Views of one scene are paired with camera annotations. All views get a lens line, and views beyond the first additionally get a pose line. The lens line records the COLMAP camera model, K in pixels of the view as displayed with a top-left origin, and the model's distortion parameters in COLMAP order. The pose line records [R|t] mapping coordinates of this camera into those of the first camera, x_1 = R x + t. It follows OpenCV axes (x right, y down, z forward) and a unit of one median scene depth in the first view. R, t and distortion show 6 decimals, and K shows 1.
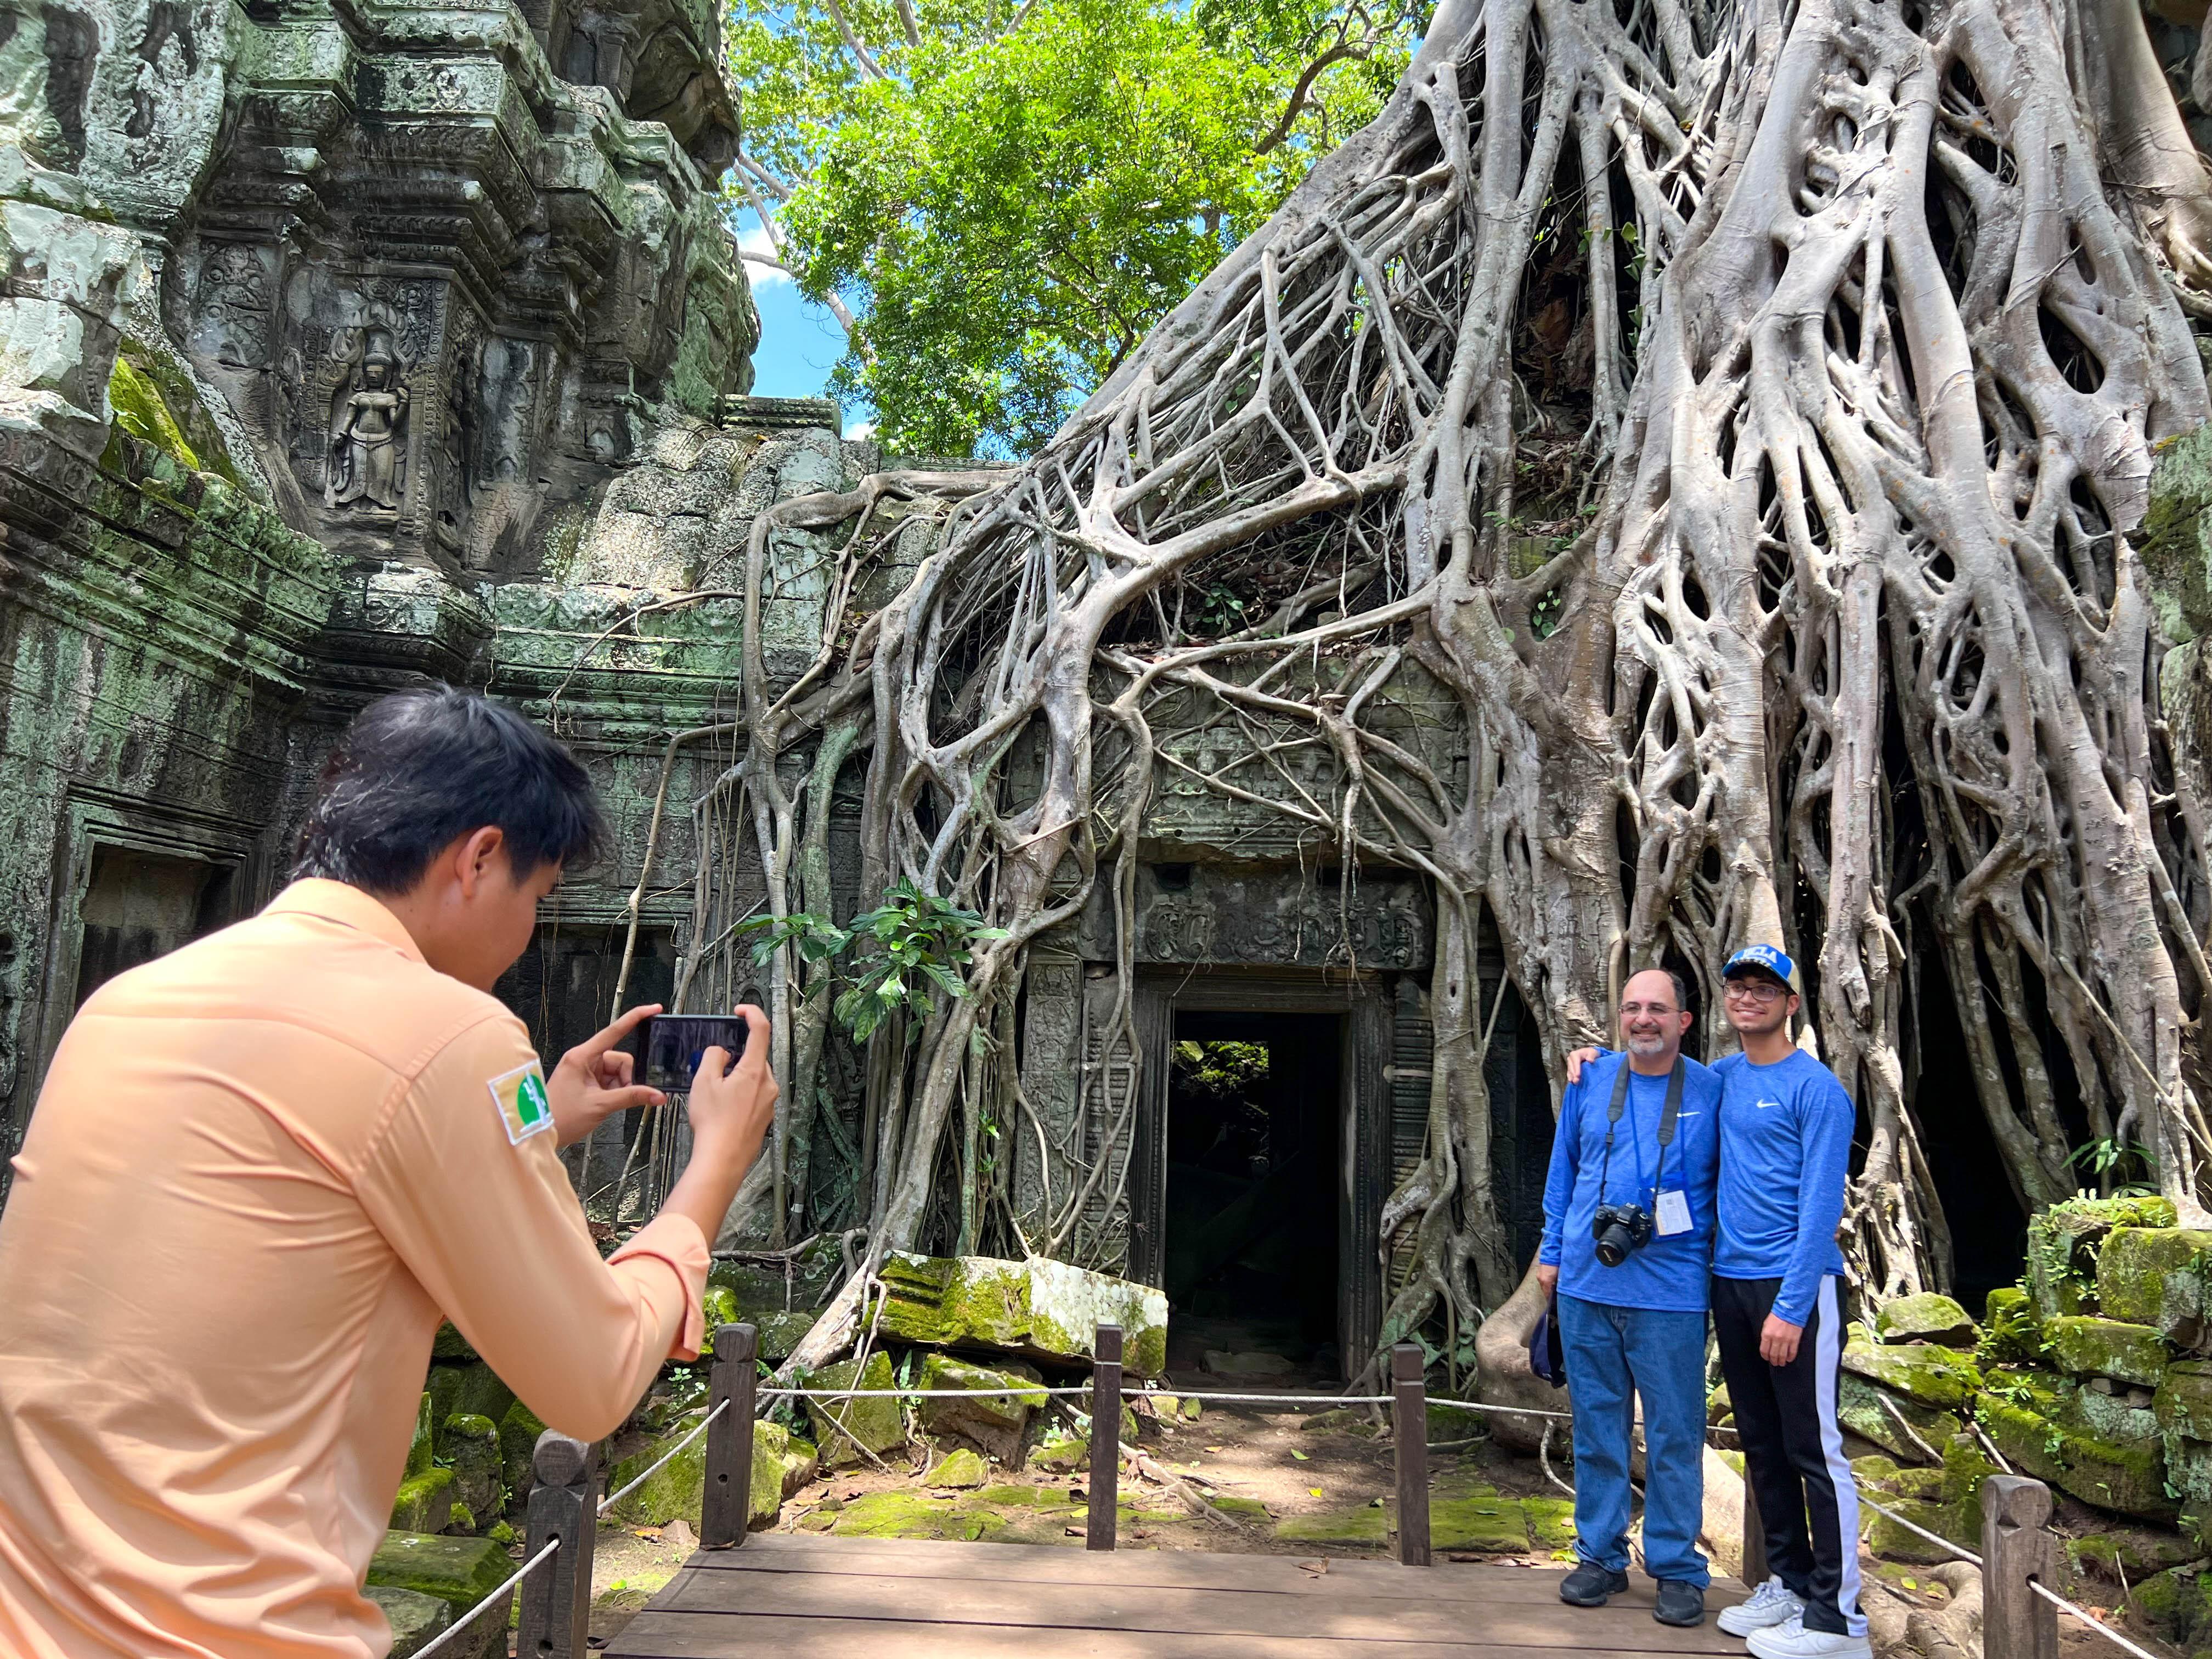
lens RADIAL K [[2094.8, 0, 1139.5], [0, 2094.8, 829.3], [0, 0, 1]] dist [0.126601, -0.253623]
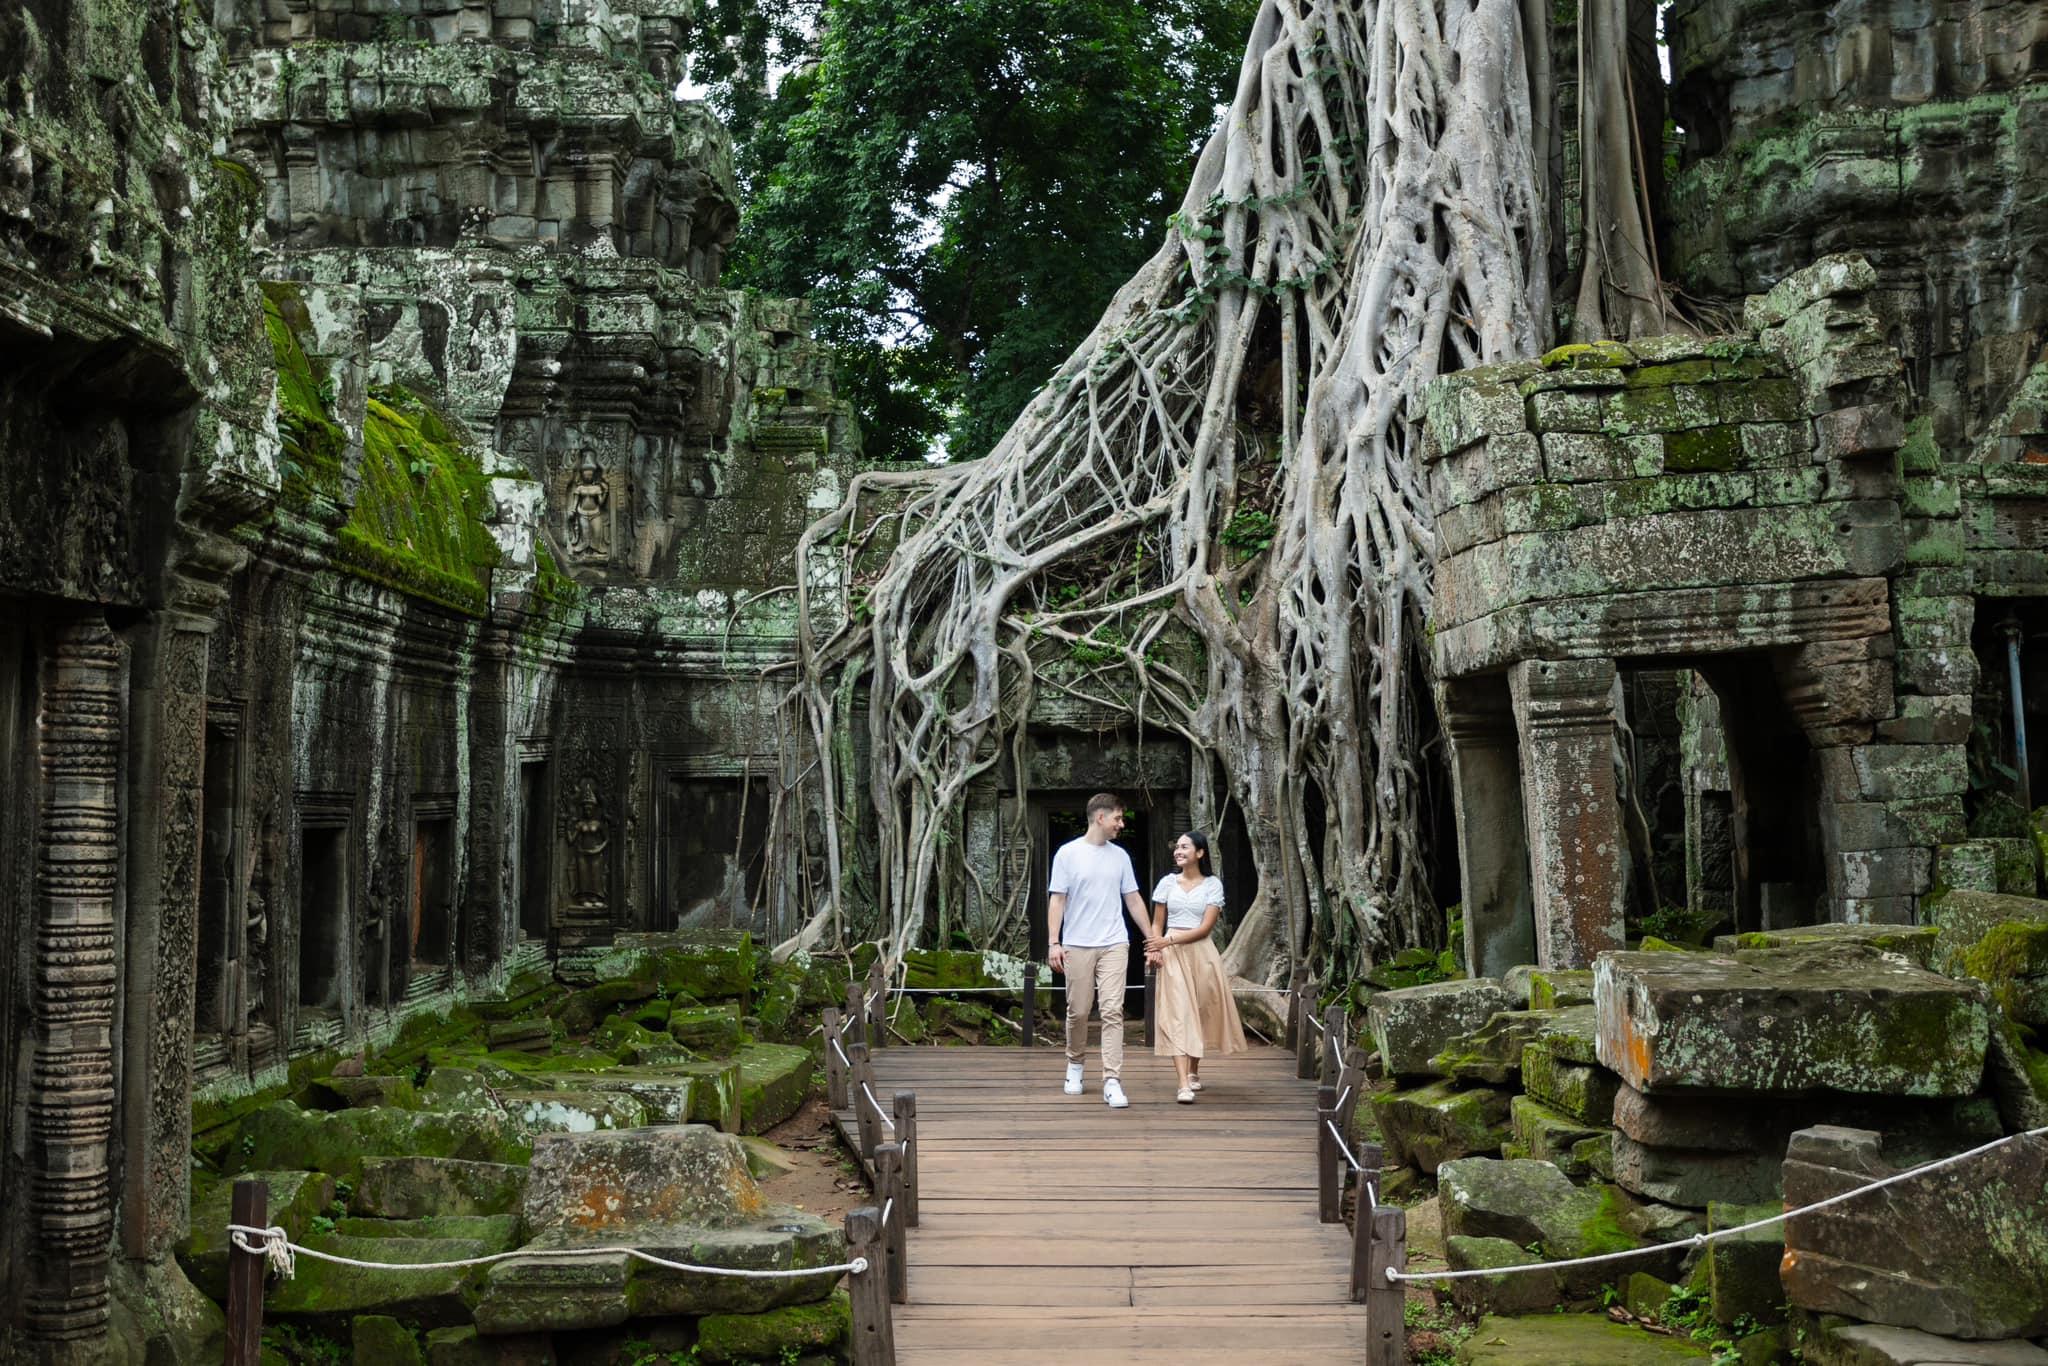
lens RADIAL K [[6119.7, 0, 1024.0], [0, 6119.7, 683.0], [0, 0, 1]] dist [0.008280, 0.083328]
pose [[0.999313, -0.036473, -0.006518, 0.032789], [0.037002, 0.991451, 0.125121, -0.684757], [0.001898, -0.125276, 0.992120, -4.199163]]
